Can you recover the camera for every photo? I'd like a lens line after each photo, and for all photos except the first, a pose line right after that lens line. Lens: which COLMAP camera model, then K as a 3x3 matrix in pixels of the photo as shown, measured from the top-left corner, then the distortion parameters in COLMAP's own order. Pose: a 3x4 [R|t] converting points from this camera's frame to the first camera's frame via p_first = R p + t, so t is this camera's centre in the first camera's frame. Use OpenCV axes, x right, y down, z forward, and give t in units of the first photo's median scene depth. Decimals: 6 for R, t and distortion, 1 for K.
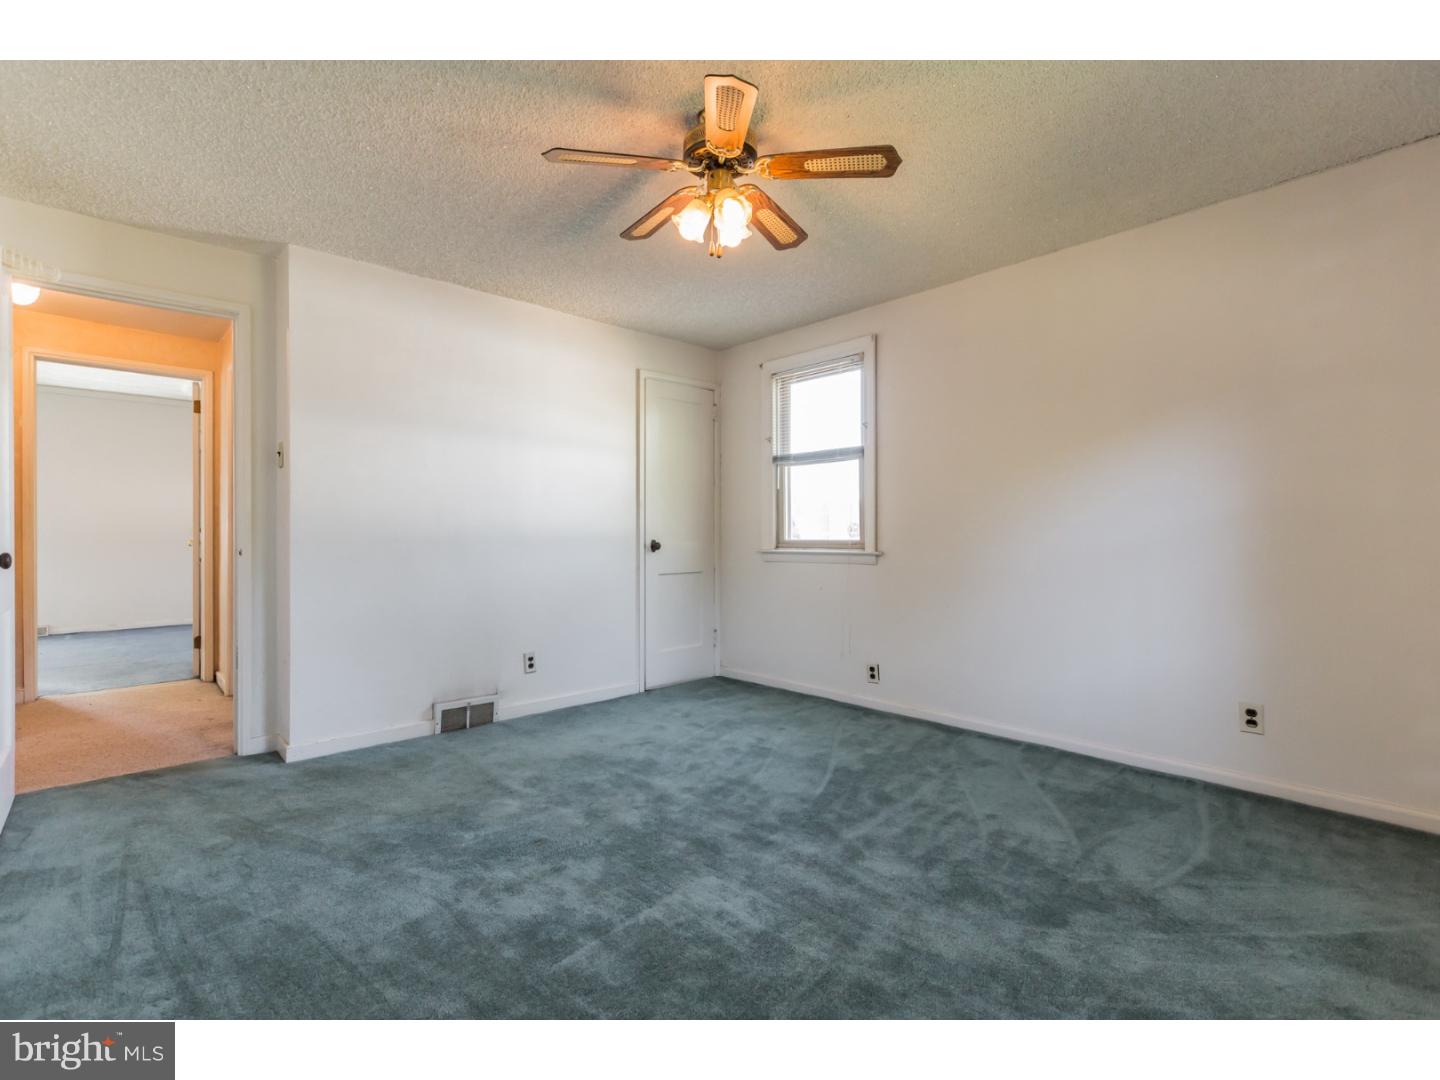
lens RADIAL K [[664.5, 0, 703.4], [0, 664.5, 544.8], [0, 0, 1]] dist [-0.002495, 0.000424]
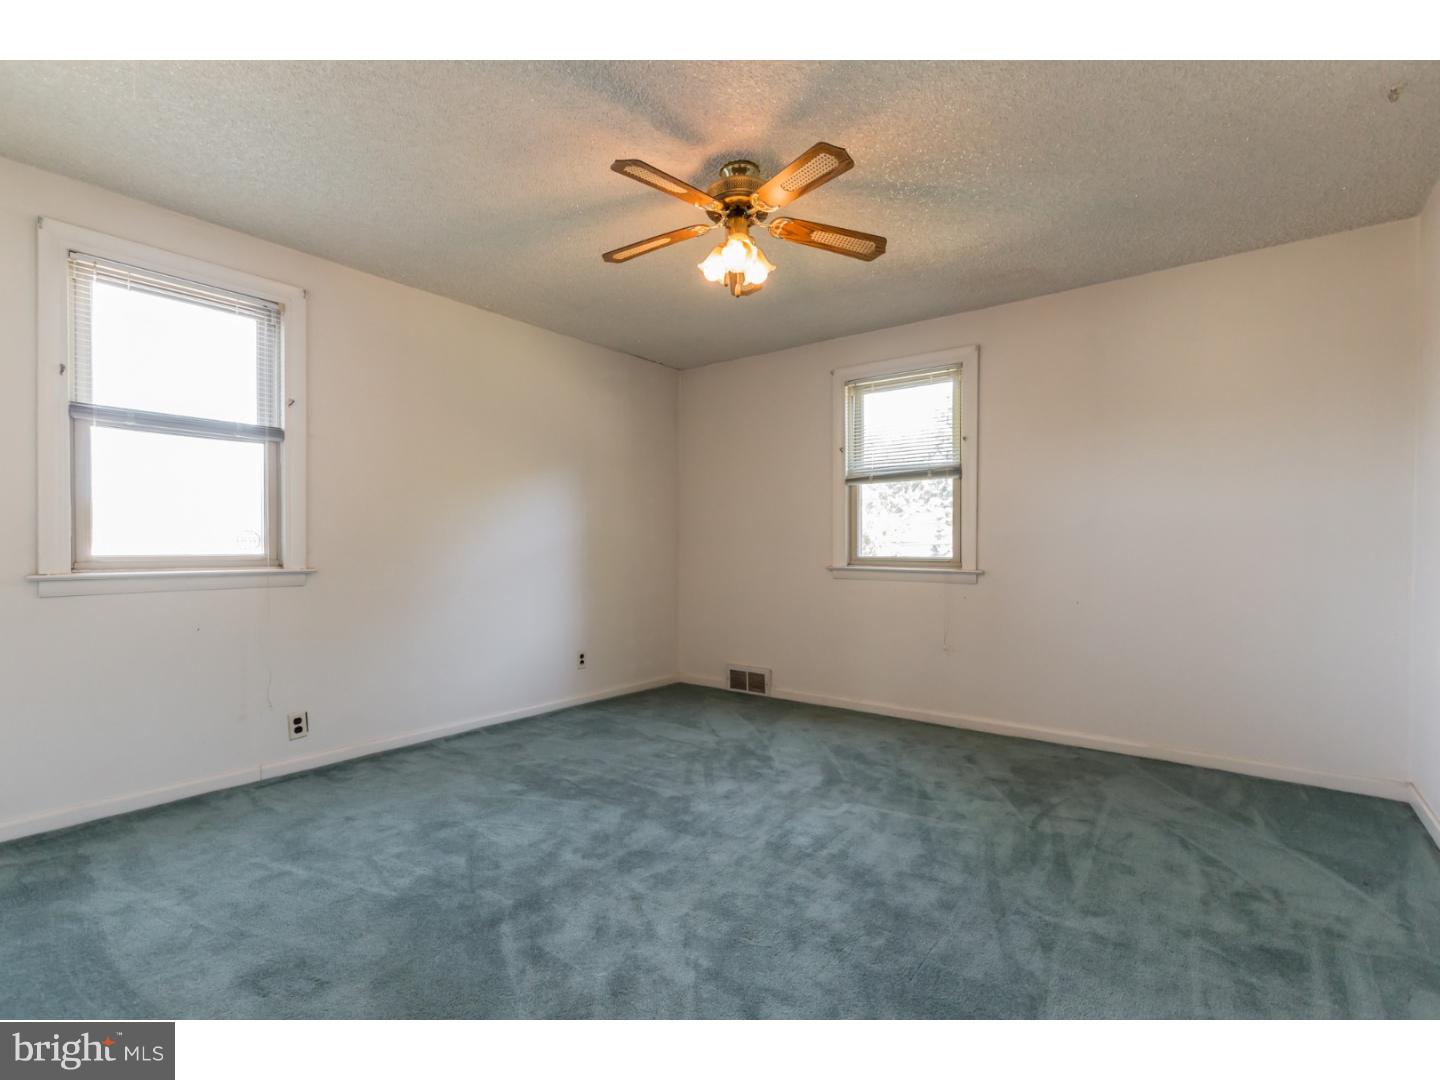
lens RADIAL K [[664.5, 0, 703.4], [0, 664.5, 544.8], [0, 0, 1]] dist [-0.002495, 0.000424]
pose [[-0.152954, -0.002825, 0.988229, -0.713243], [0.002713, 0.999991, 0.003279, -0.023096], [-0.988230, 0.003182, -0.152945, 0.800636]]
